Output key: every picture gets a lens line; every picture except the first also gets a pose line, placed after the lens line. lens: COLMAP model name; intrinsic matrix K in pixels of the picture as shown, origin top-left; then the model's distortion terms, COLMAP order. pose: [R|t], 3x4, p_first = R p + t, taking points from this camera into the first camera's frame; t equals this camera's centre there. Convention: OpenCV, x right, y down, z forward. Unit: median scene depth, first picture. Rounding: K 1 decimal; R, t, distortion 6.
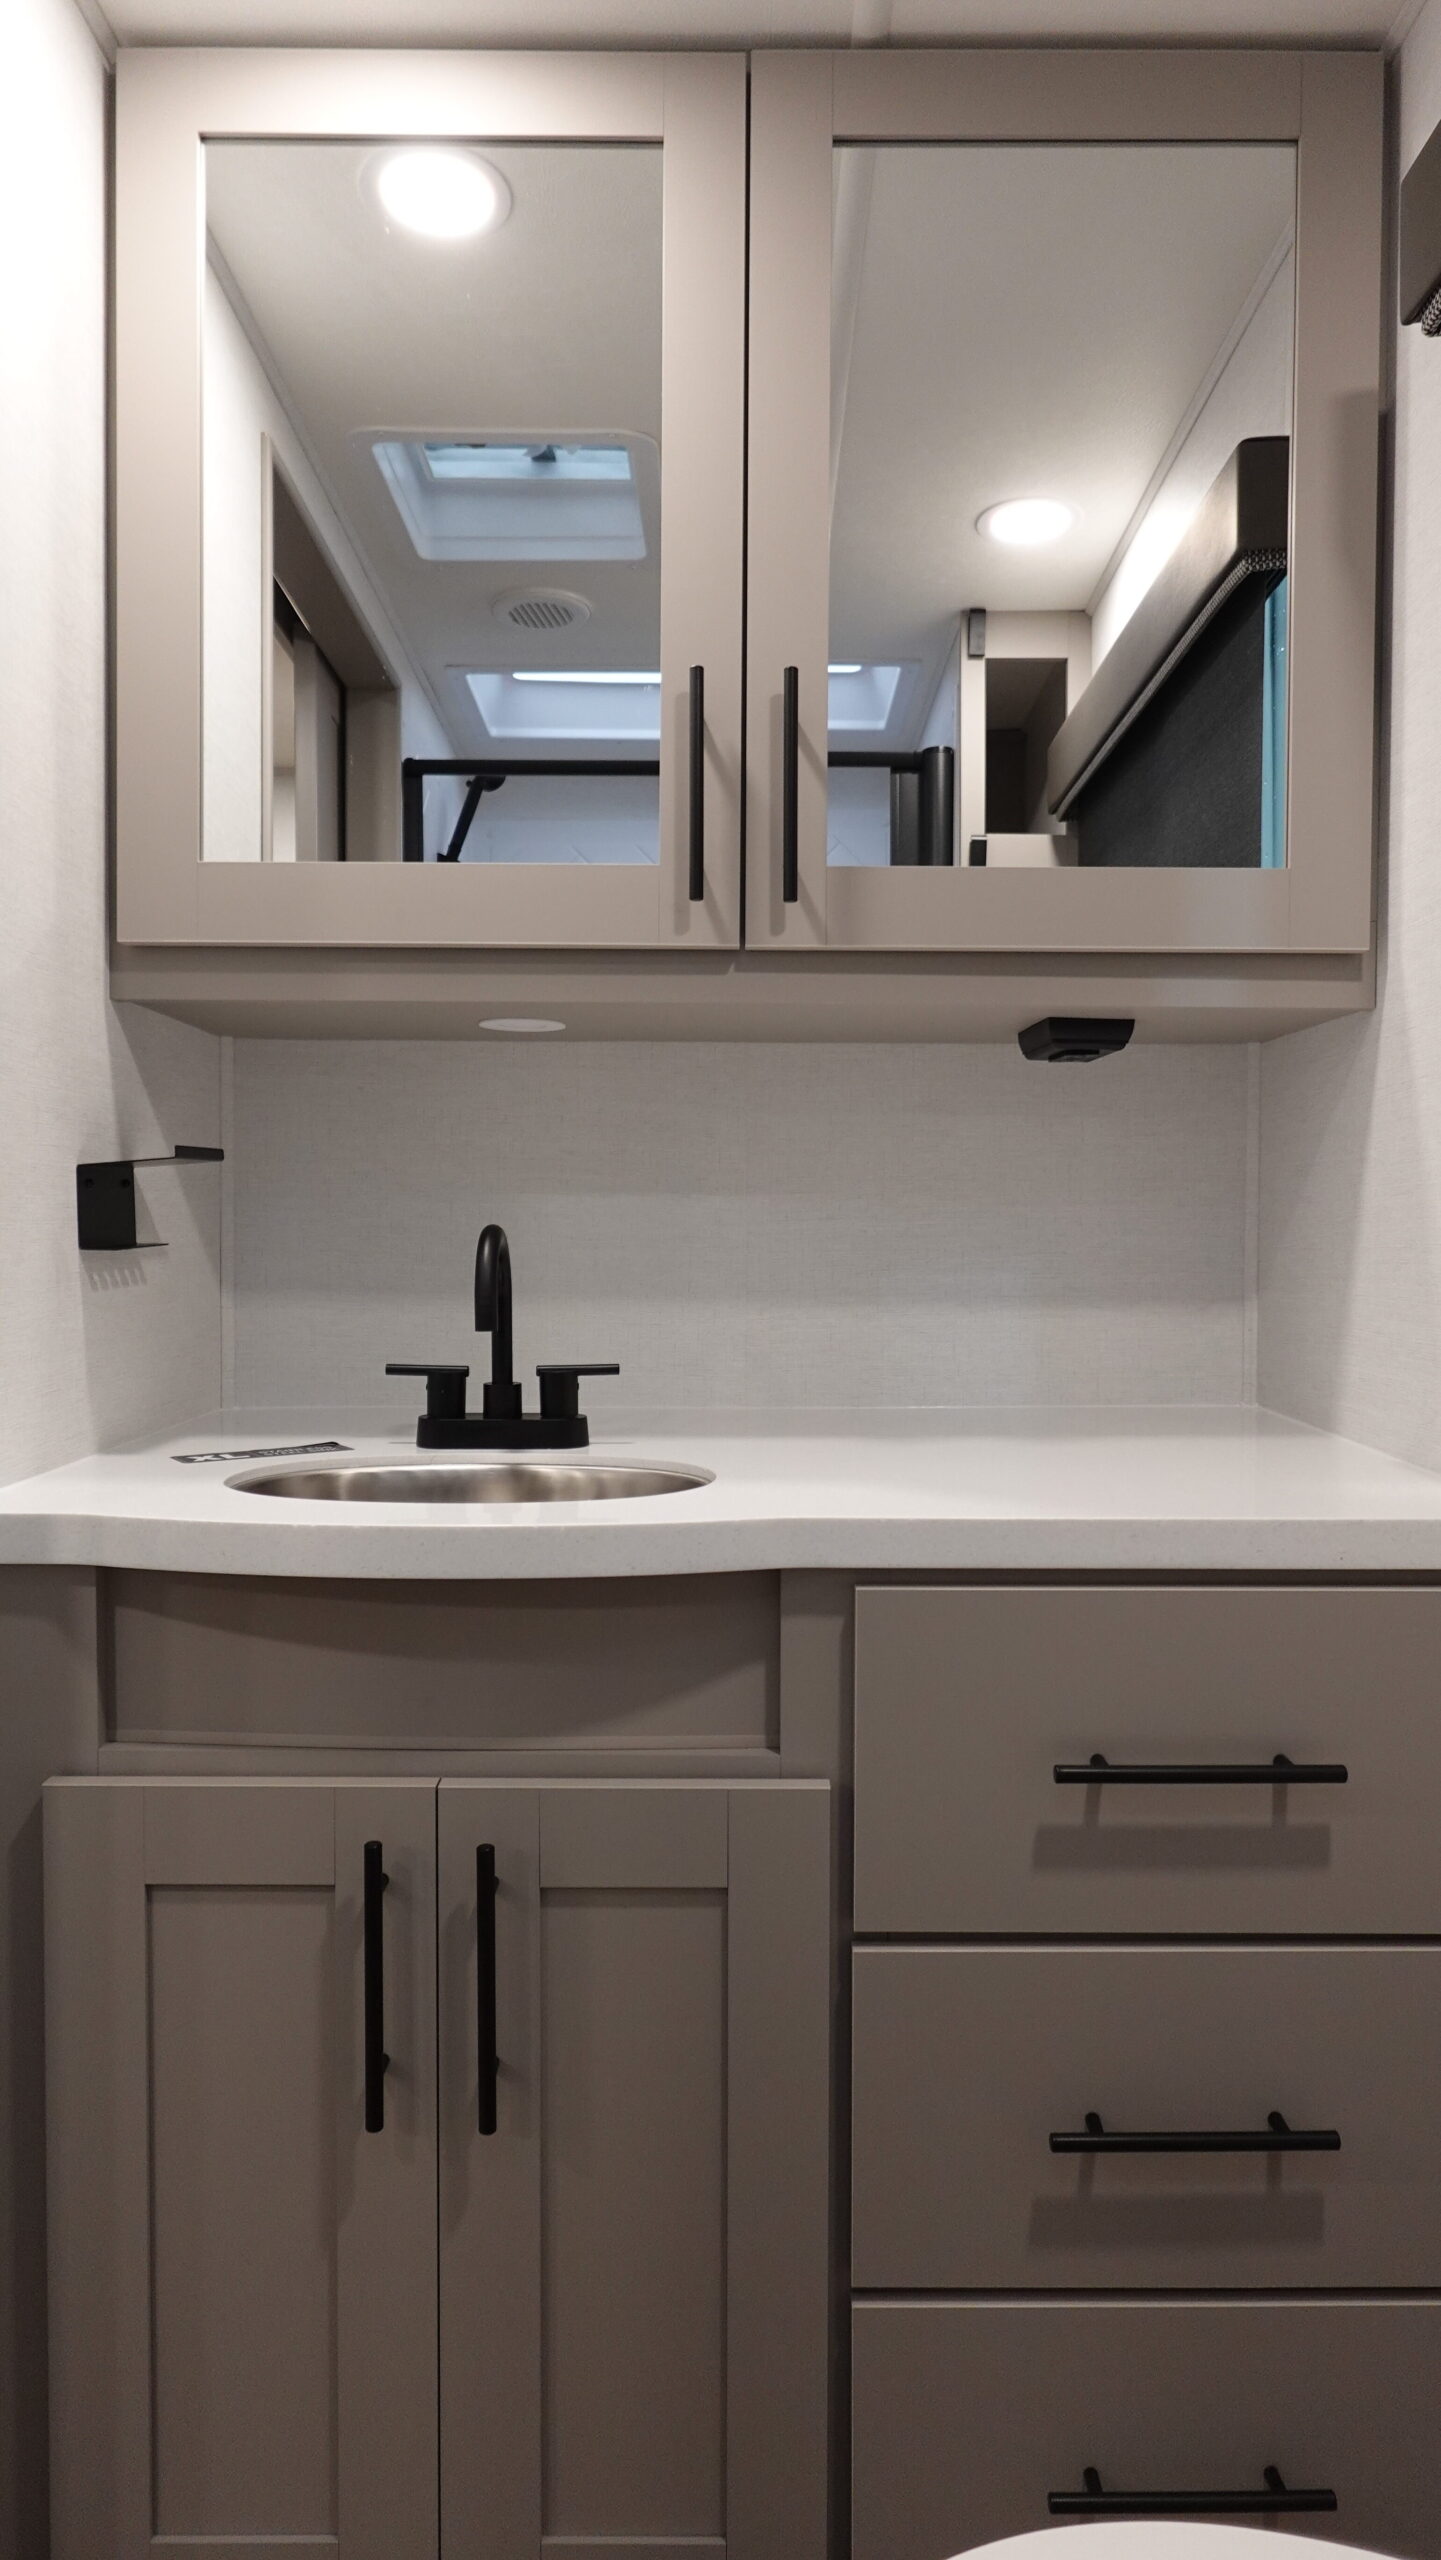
lens RADIAL K [[1397.7, 0, 733.6], [0, 1397.7, 1180.1], [0, 0, 1]] dist [-0.000414, 0.001784]
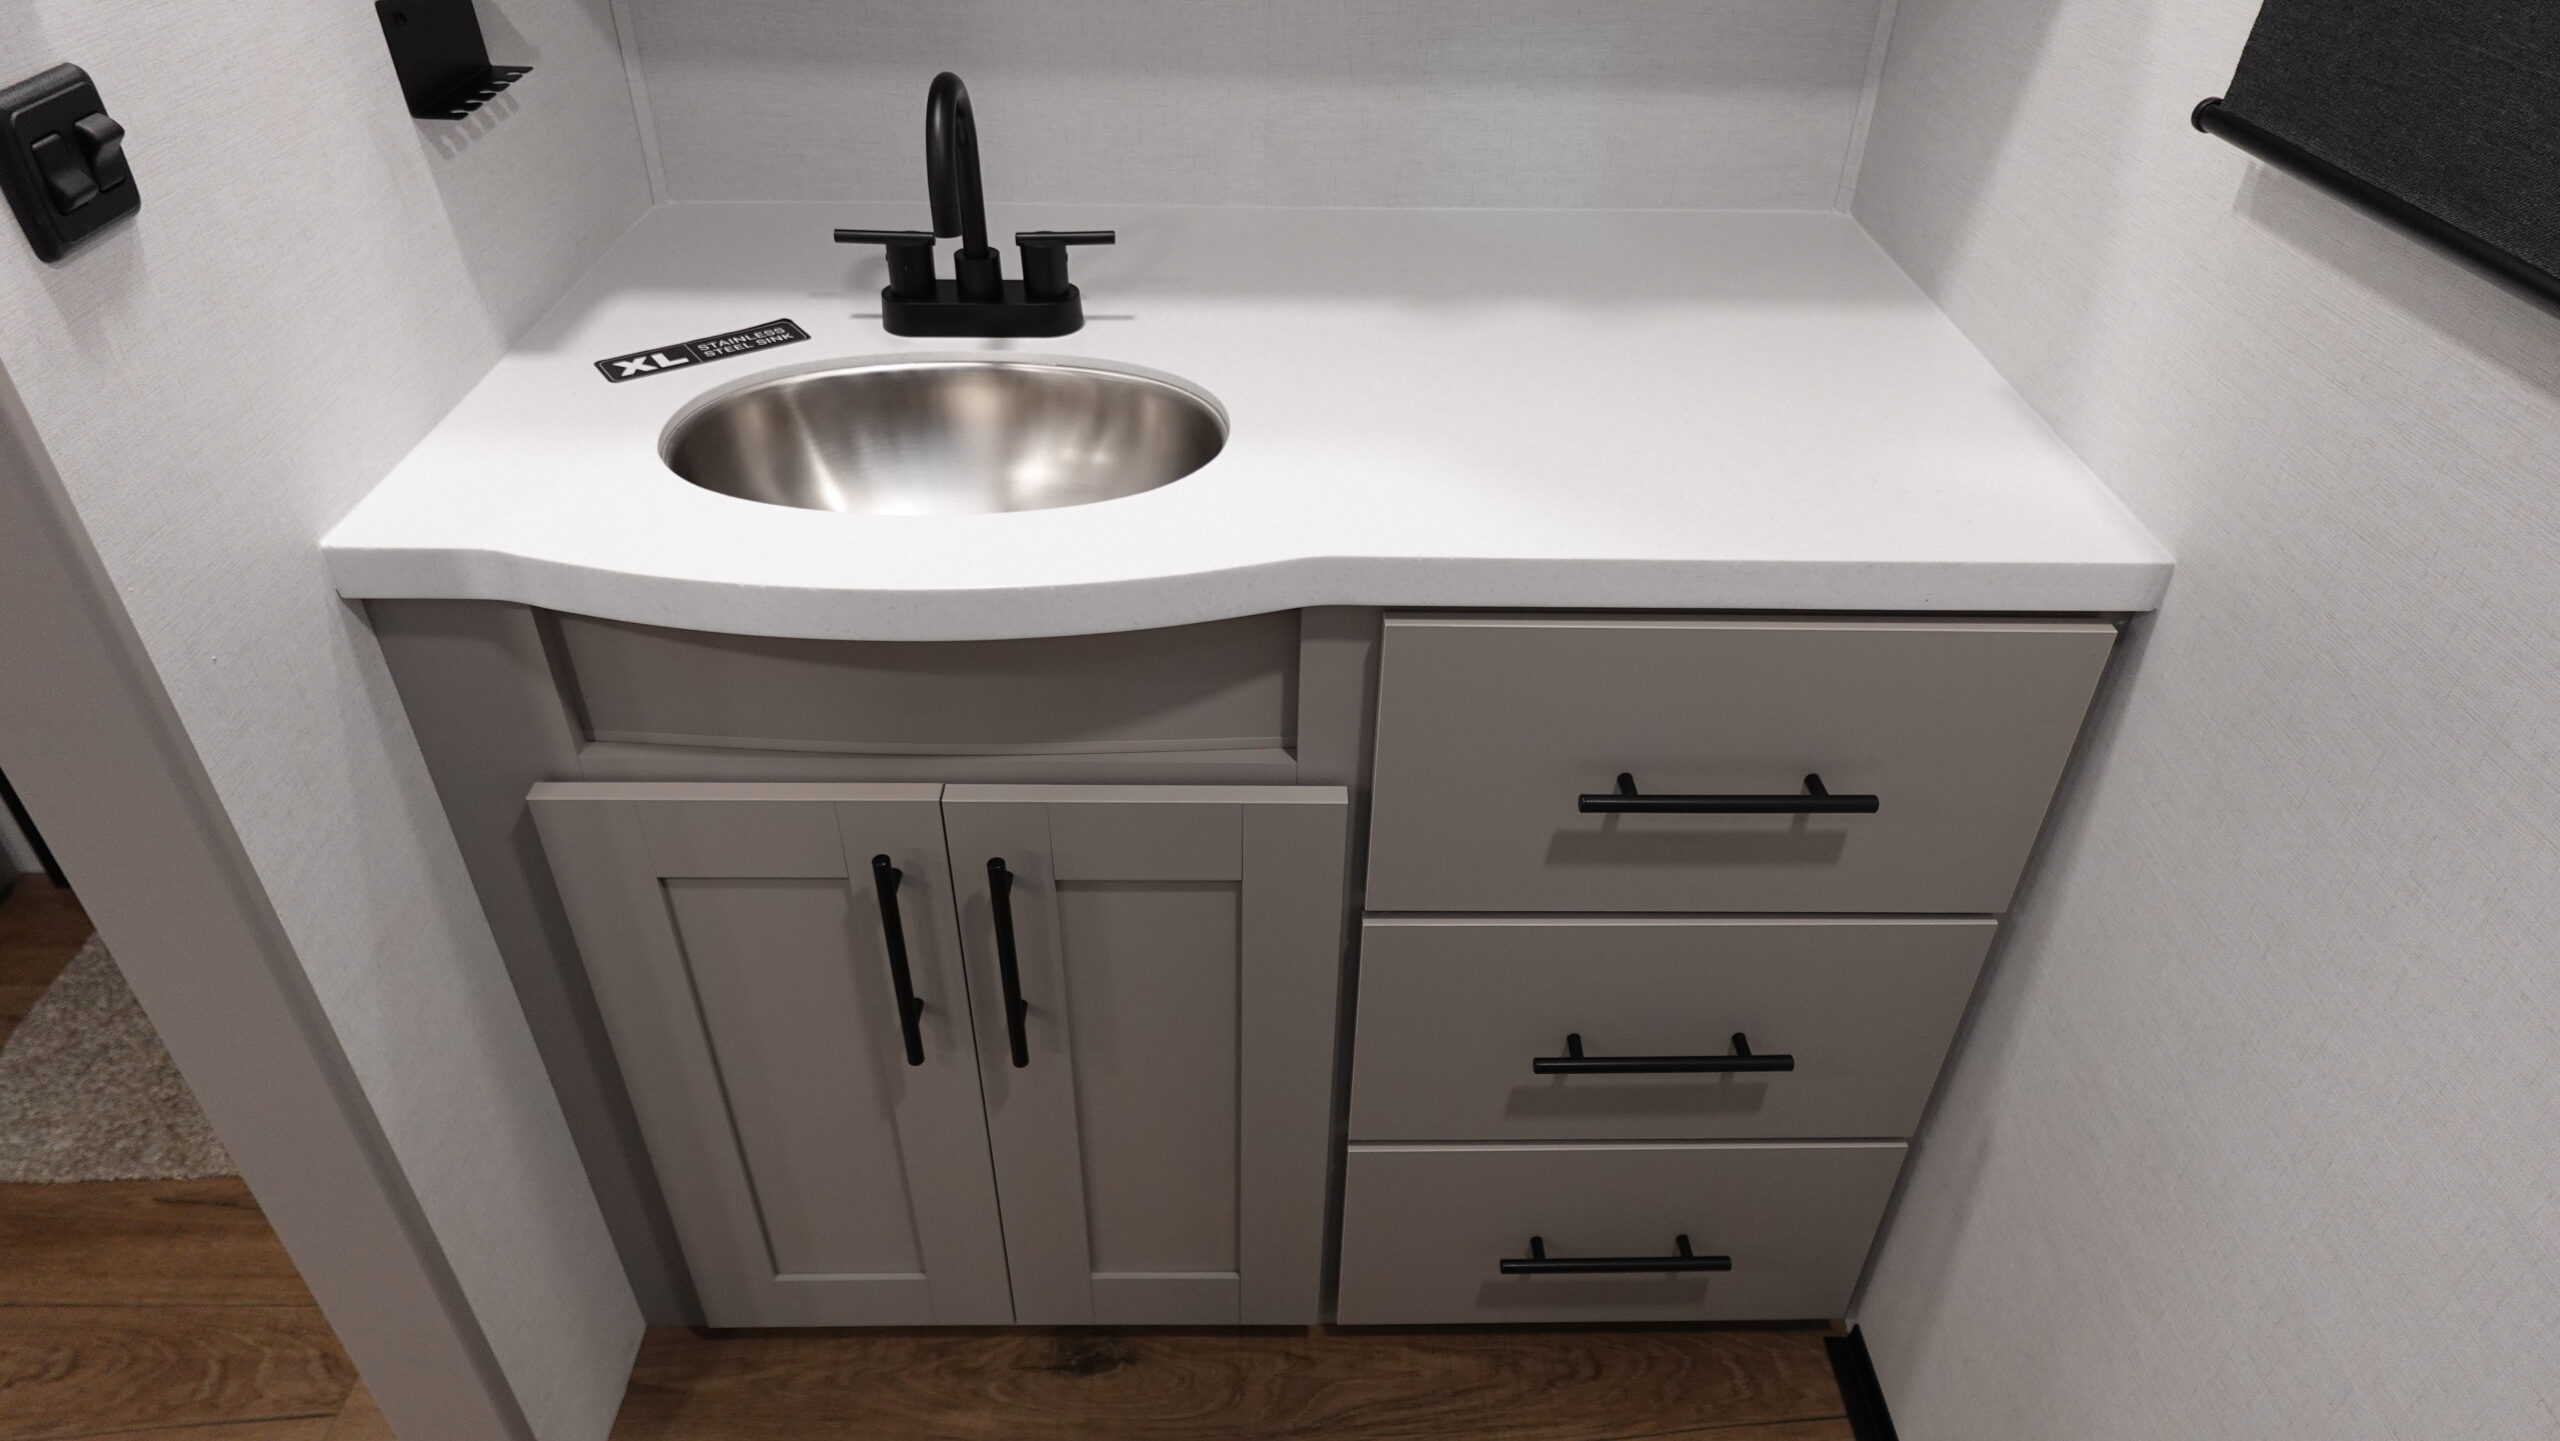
lens RADIAL K [[1475.1, 0, 1285.7], [0, 1475.1, 718.0], [0, 0, 1]] dist [-0.001089, 0.001023]
pose [[0.999672, 0.005124, 0.025100, 0.000115], [-0.017701, 0.846436, 0.532197, -0.101361], [-0.018519, -0.532466, 0.846249, 0.103655]]
